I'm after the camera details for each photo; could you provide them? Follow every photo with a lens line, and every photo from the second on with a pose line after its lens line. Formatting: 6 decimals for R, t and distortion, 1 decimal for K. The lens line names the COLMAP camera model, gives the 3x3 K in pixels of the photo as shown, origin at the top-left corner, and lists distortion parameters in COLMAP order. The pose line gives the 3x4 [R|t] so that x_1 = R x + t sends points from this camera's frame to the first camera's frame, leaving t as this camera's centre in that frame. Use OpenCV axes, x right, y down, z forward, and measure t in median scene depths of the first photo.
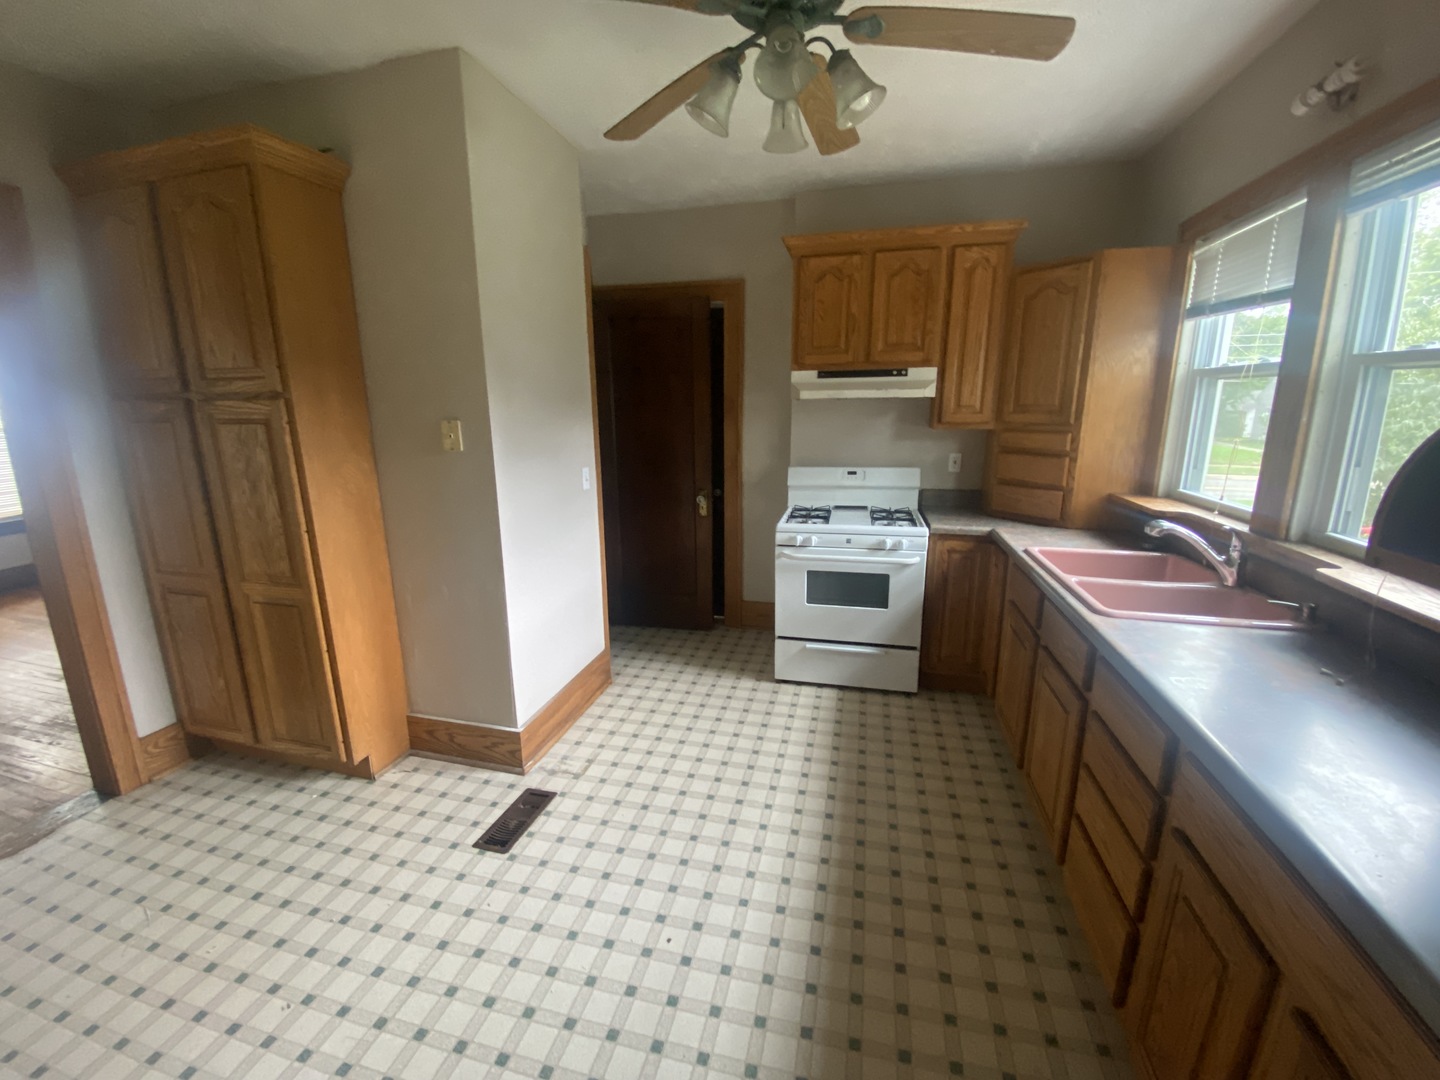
lens RADIAL K [[583.0, 0, 708.1], [0, 583.0, 533.0], [0, 0, 1]] dist [-0.000028, -0.000076]
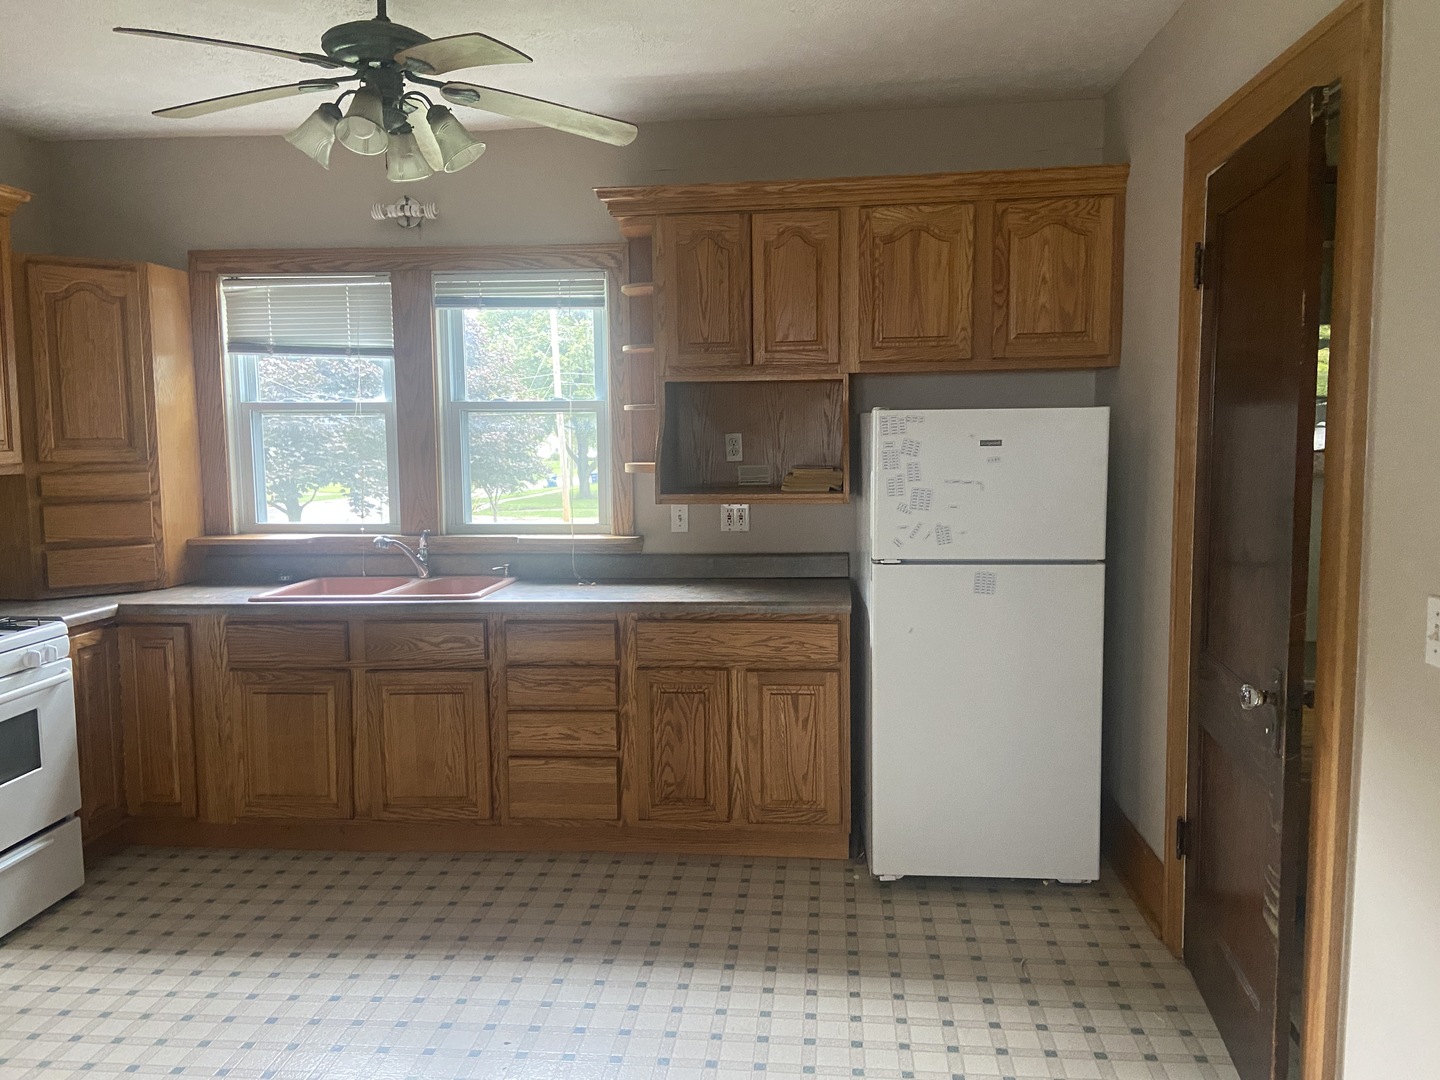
lens RADIAL K [[1093.8, 0, 720.0], [0, 1093.8, 540.0], [0, 0, 1]] dist [0.032950, -0.000629]
pose [[-0.167676, -0.085641, 0.982115, -0.992457], [0.231000, 0.965072, 0.123594, -0.082336], [-0.958397, 0.247592, -0.142036, 0.459053]]
